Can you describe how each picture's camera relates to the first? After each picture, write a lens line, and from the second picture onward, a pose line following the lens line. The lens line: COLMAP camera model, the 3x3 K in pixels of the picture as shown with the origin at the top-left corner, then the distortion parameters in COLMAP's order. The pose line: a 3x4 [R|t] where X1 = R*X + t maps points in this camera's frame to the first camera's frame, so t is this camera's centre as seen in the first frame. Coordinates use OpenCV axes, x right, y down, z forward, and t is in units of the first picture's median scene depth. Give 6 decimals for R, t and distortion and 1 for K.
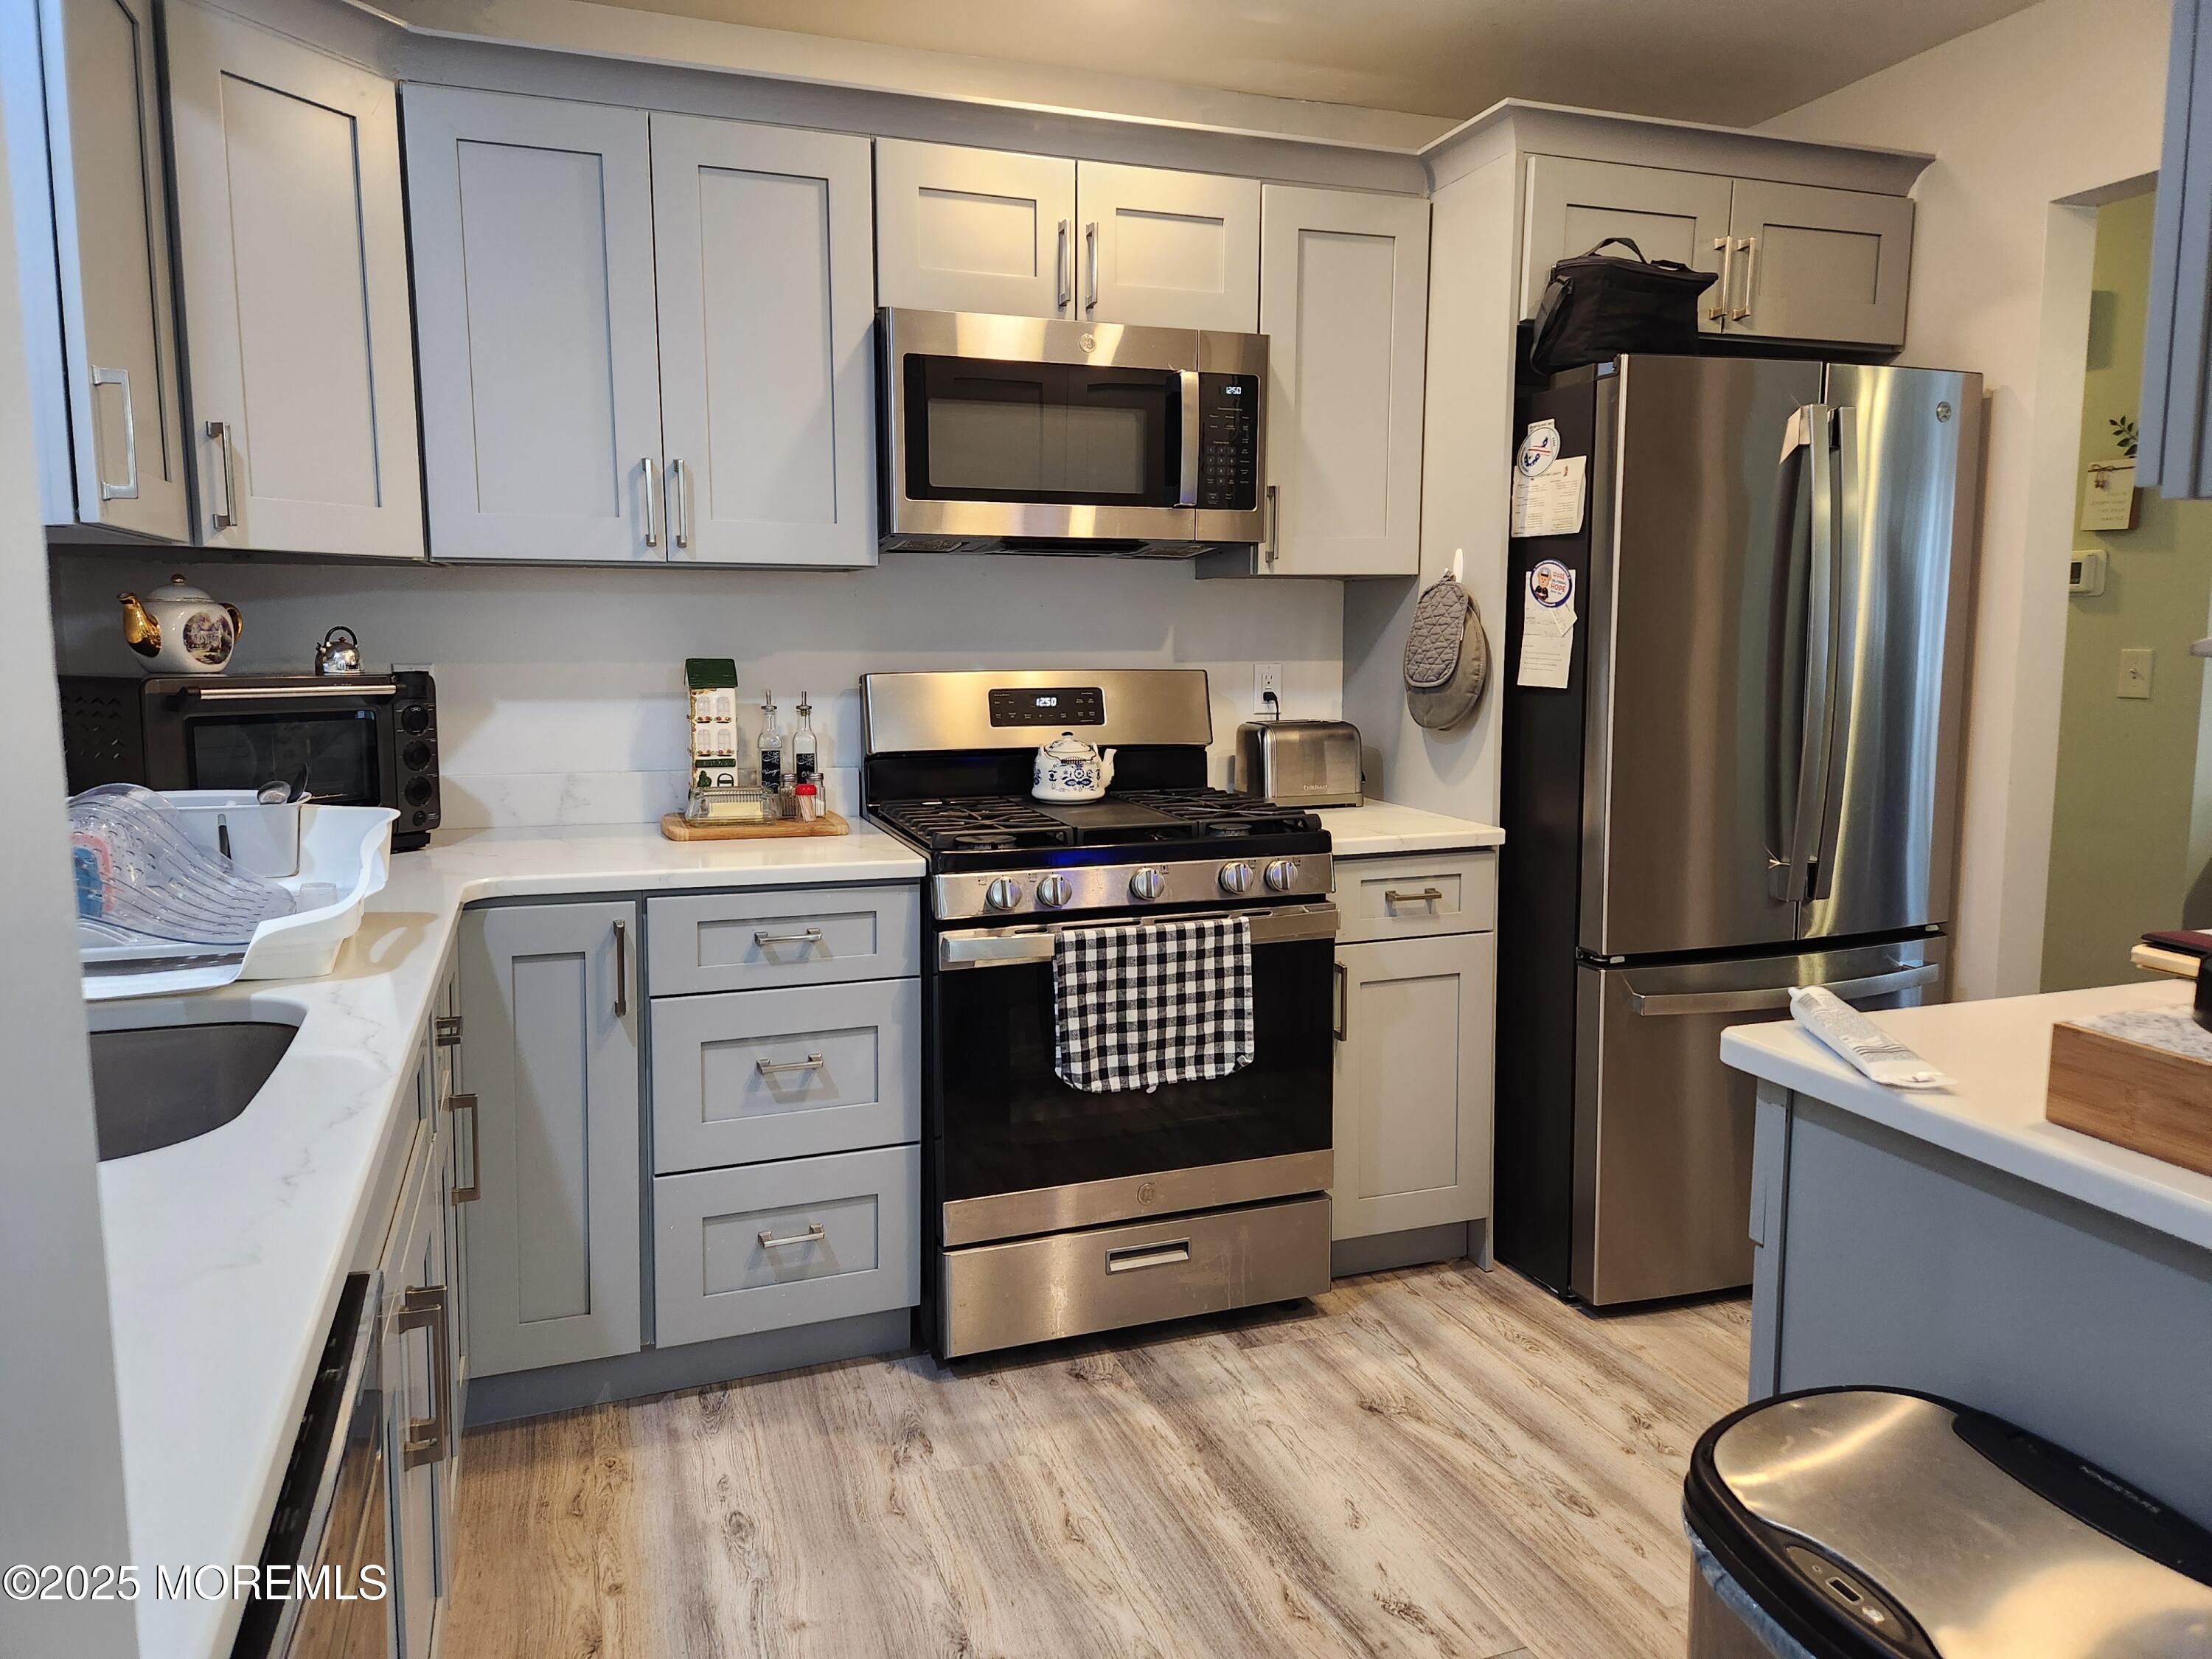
lens RADIAL K [[1474.1, 0, 1088.2], [0, 1474.1, 807.1], [0, 0, 1]] dist [0.081969, -0.071134]
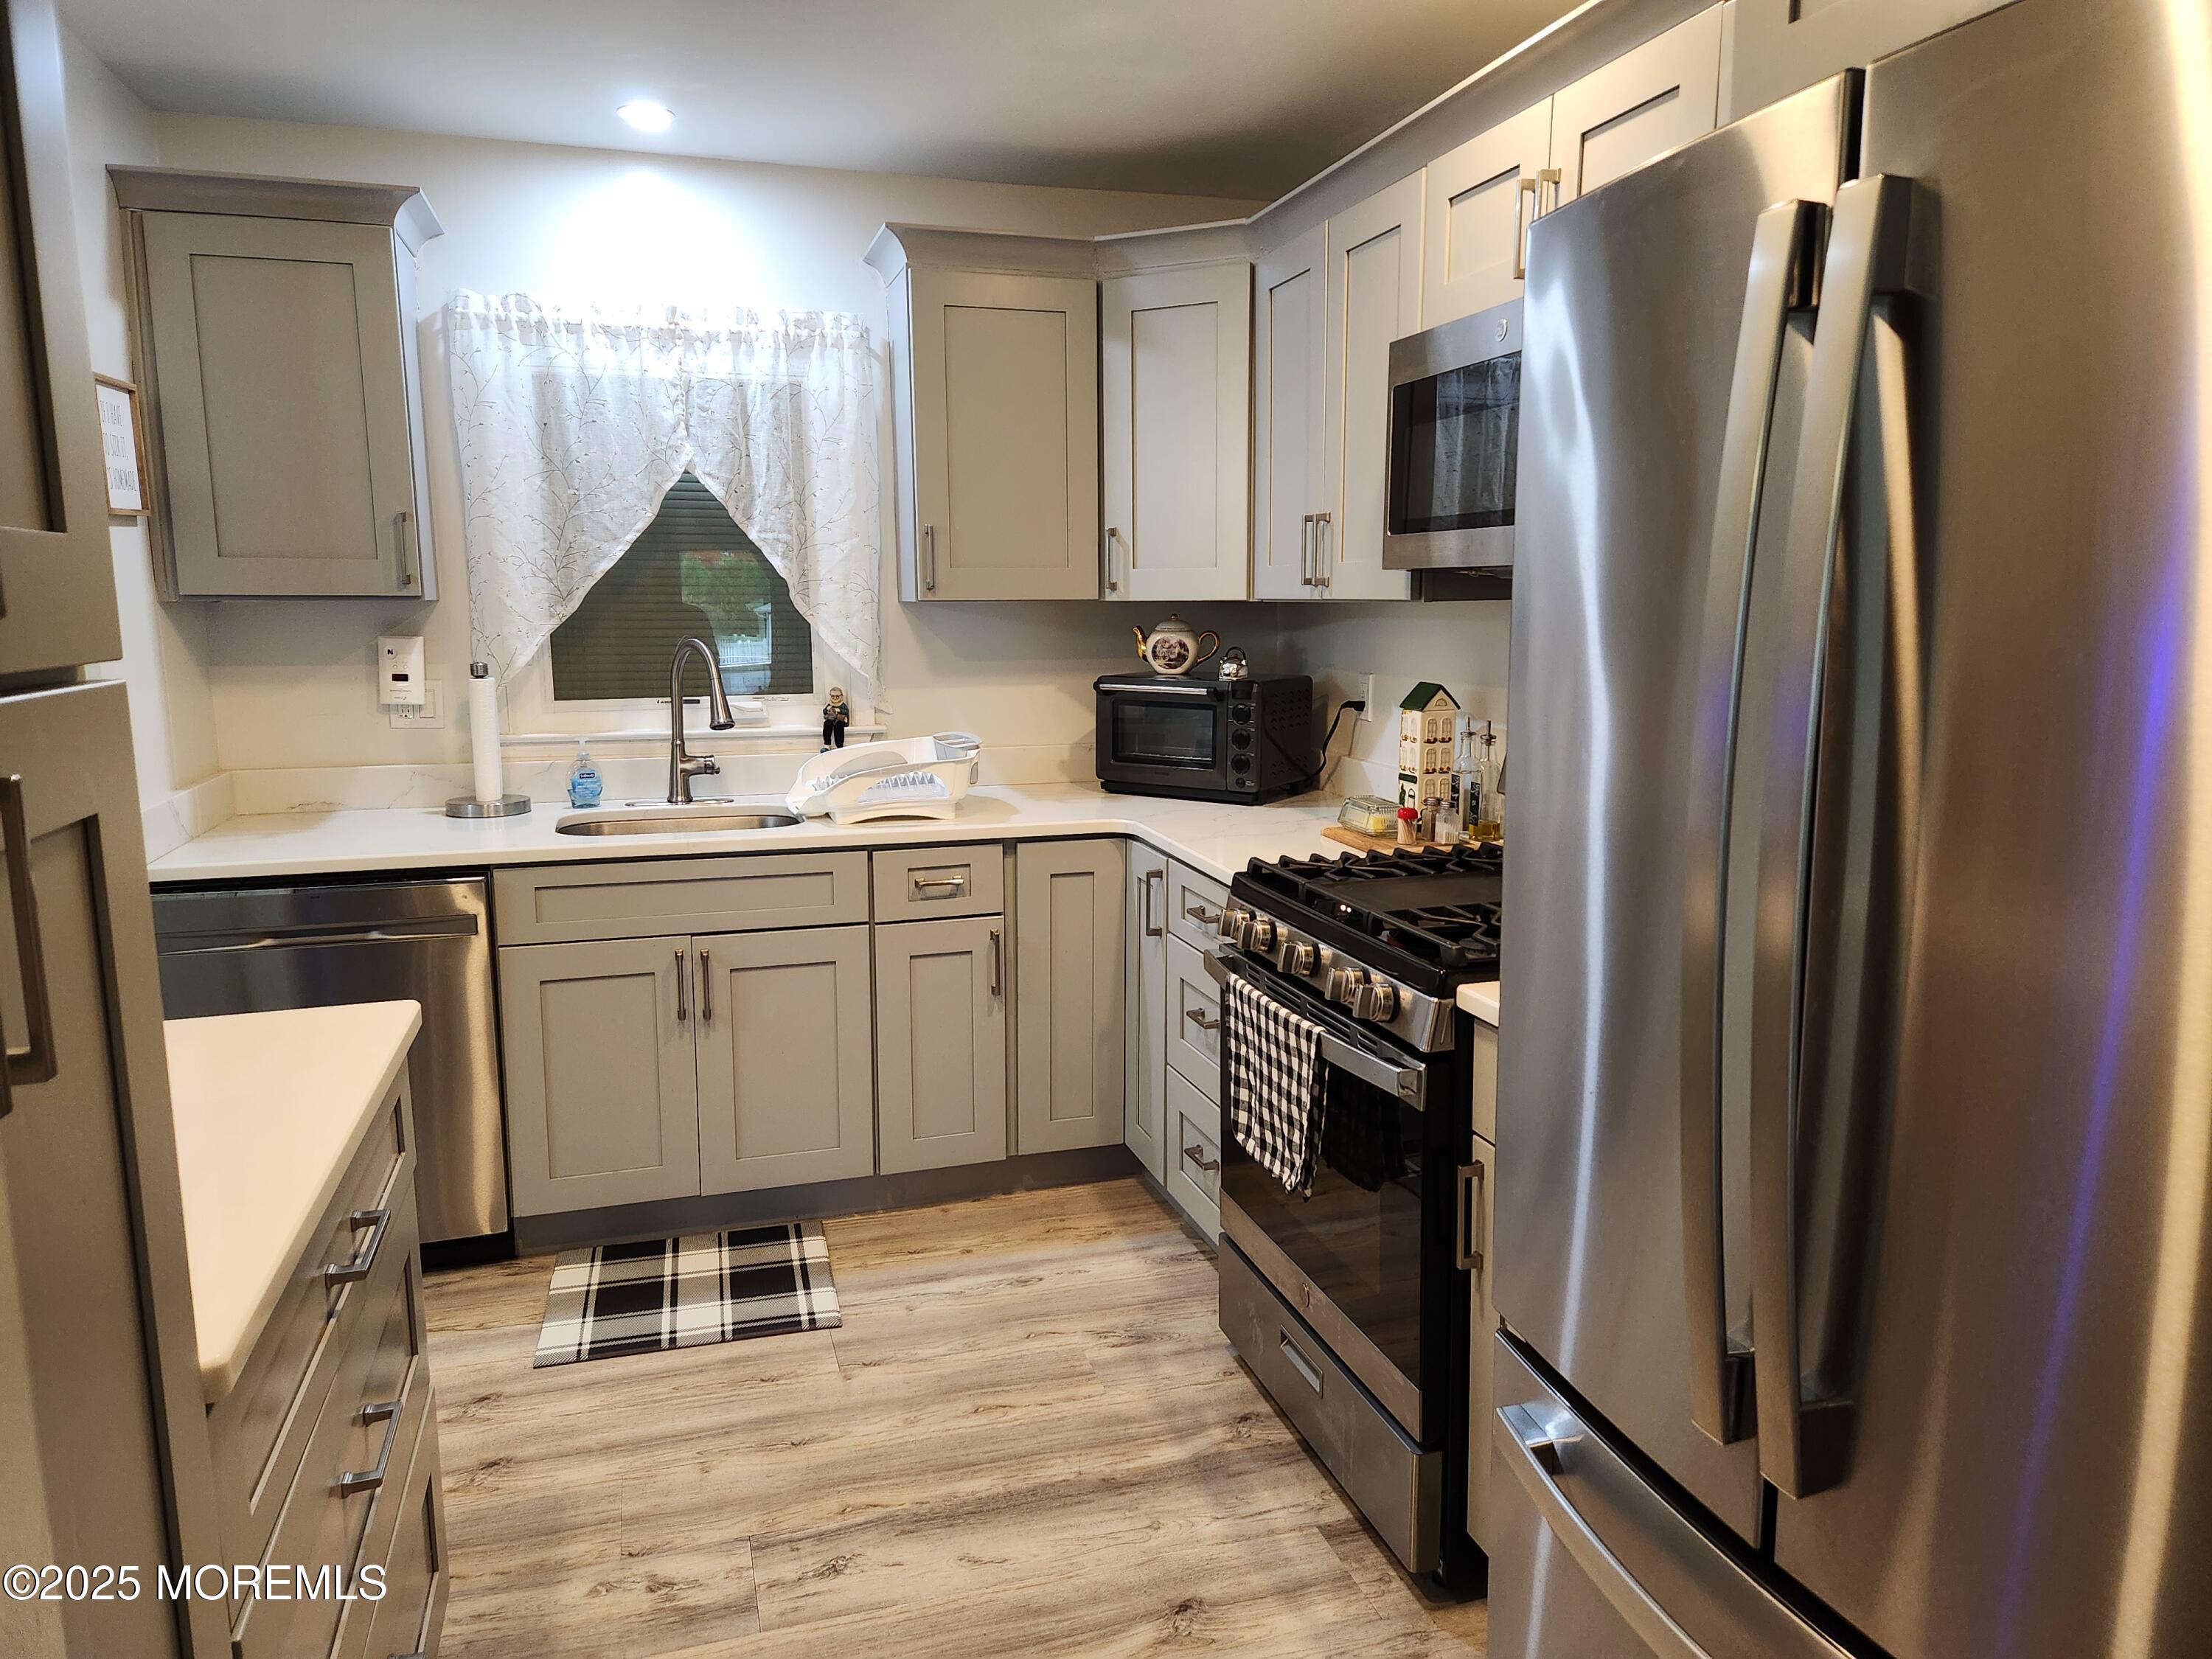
lens RADIAL K [[1474.1, 0, 1102.5], [0, 1474.1, 825.1], [0, 0, 1]] dist [0.081969, -0.071134]
pose [[-0.044418, 0.155953, -0.986765, 1.036499], [-0.116475, 0.980195, 0.160158, -0.177210], [0.992200, 0.122048, -0.025373, 0.989034]]
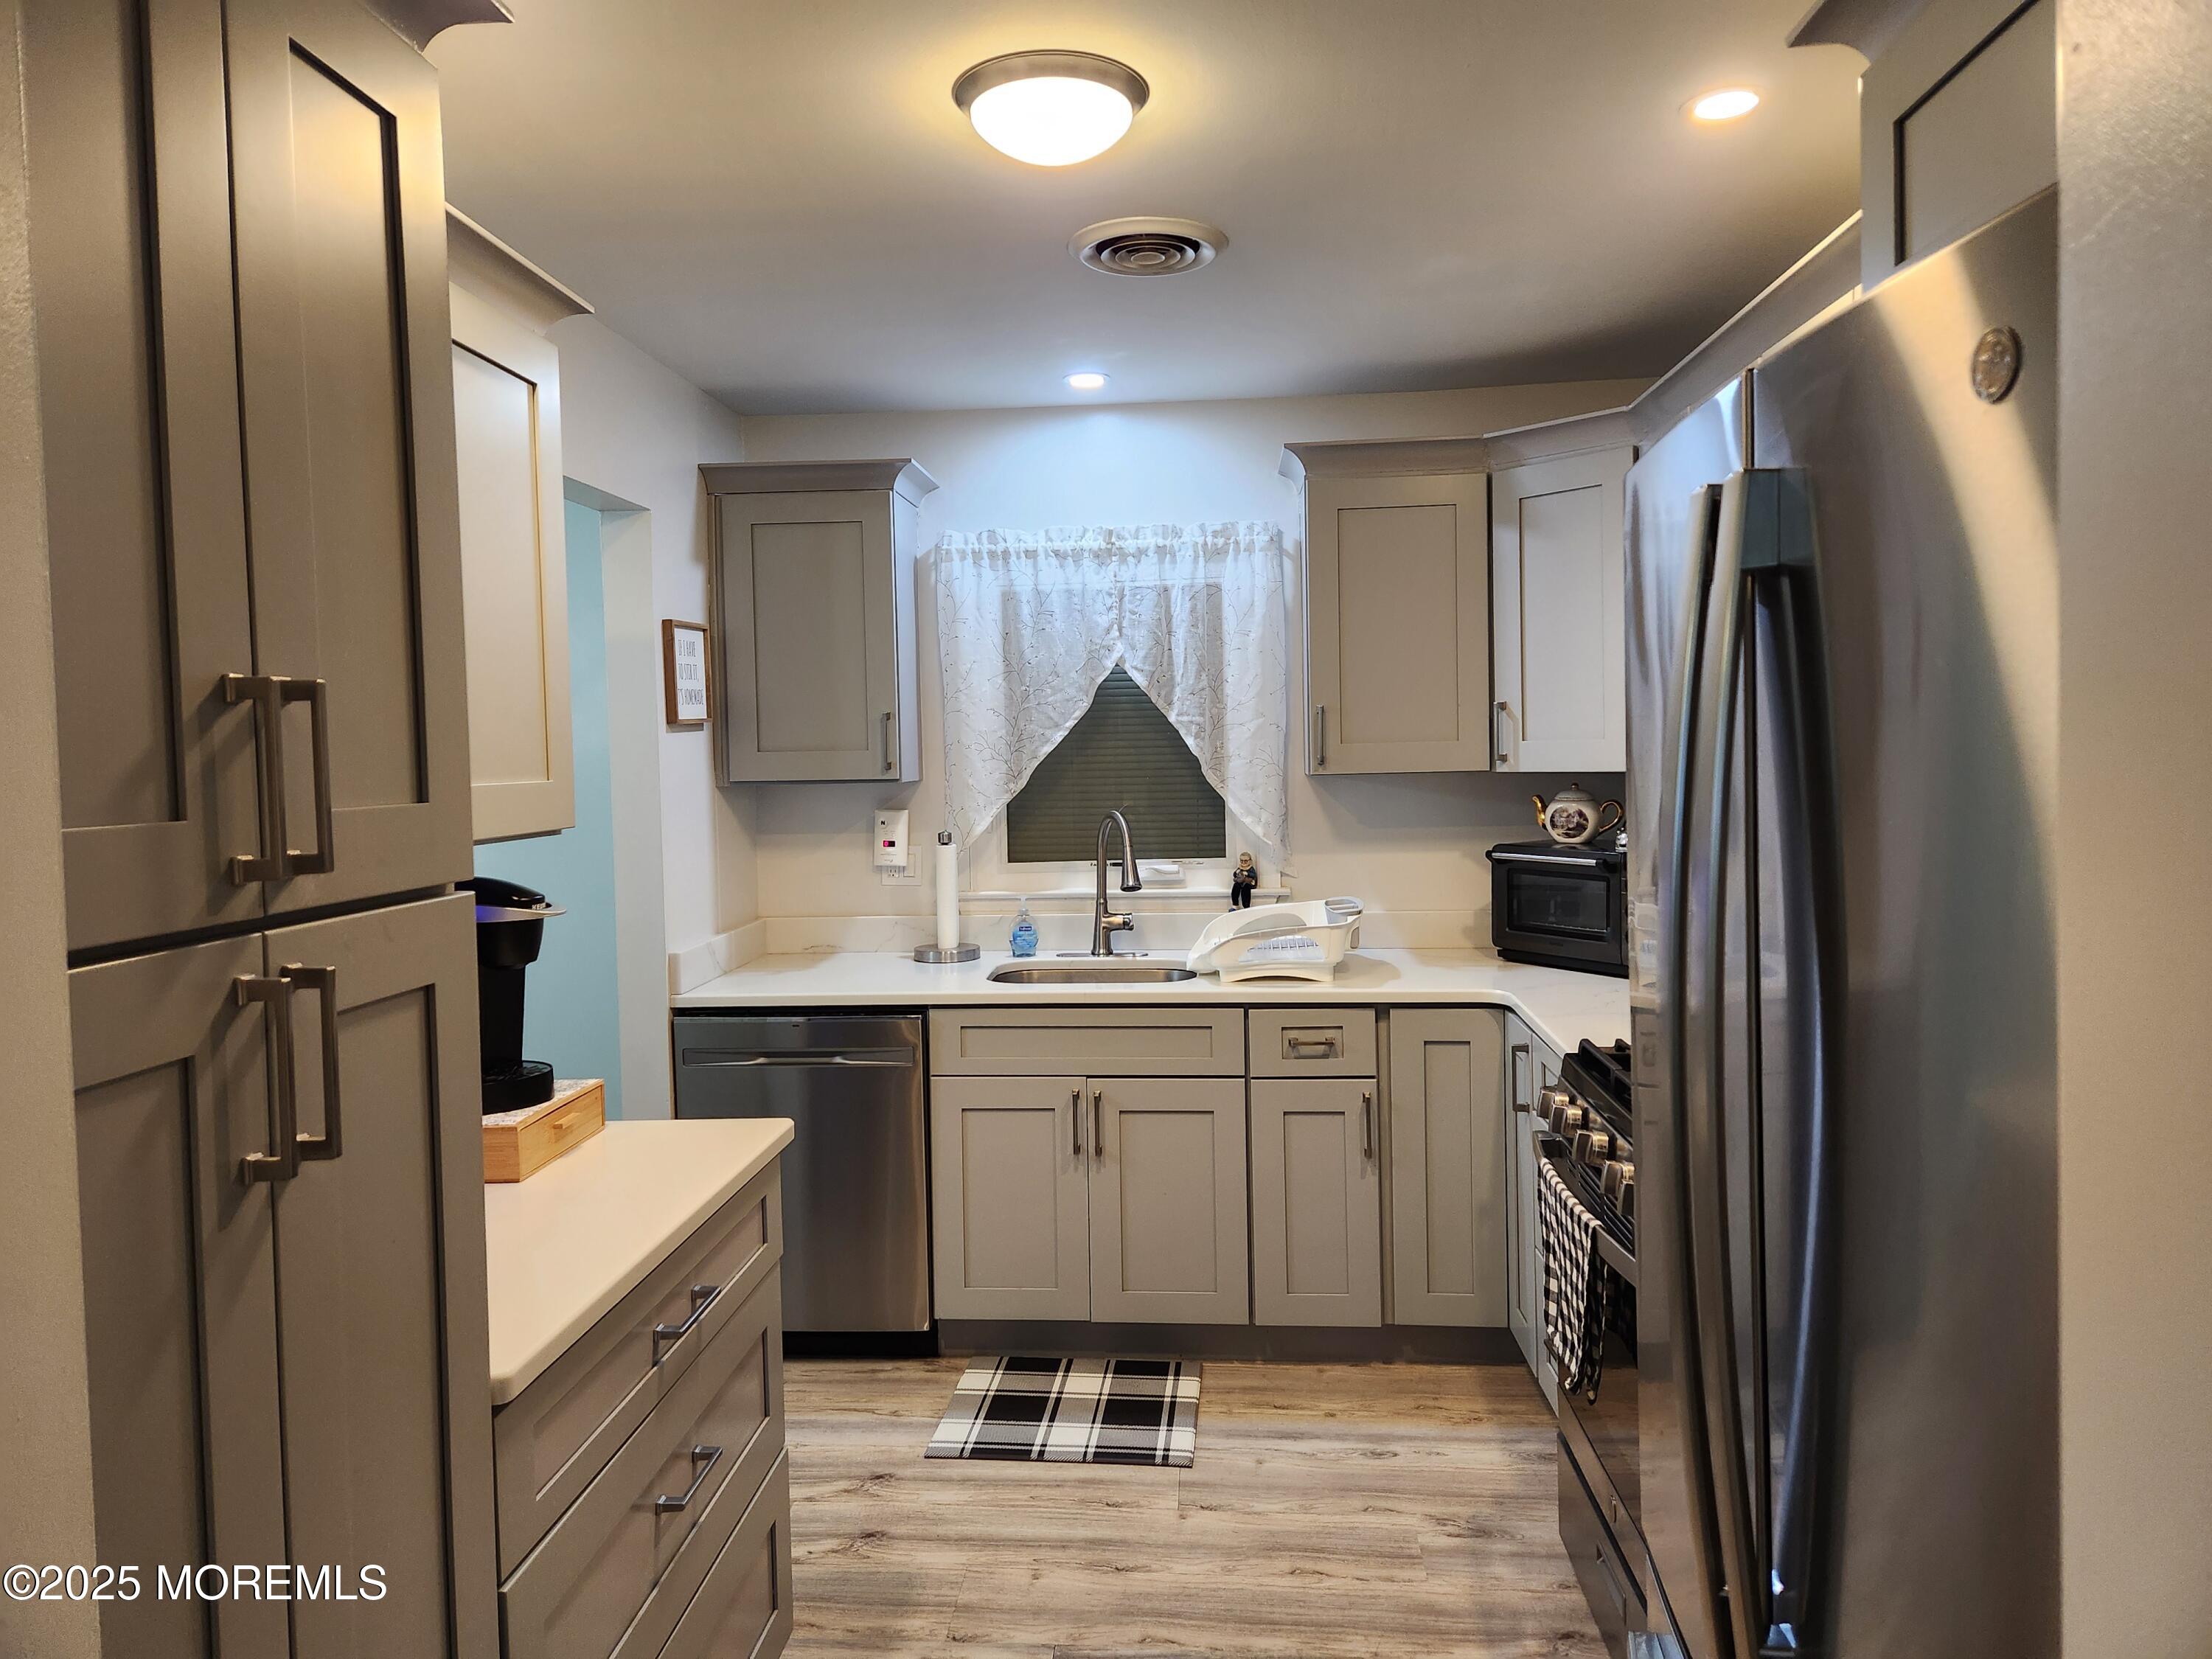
lens RADIAL K [[1474.1, 0, 1105.5], [0, 1474.1, 793.7], [0, 0, 1]] dist [0.081969, -0.071134]
pose [[-0.407602, 0.040016, -0.912283, 1.089968], [-0.088736, 0.992576, 0.083185, -0.232572], [0.908838, 0.114858, -0.401025, 1.184387]]
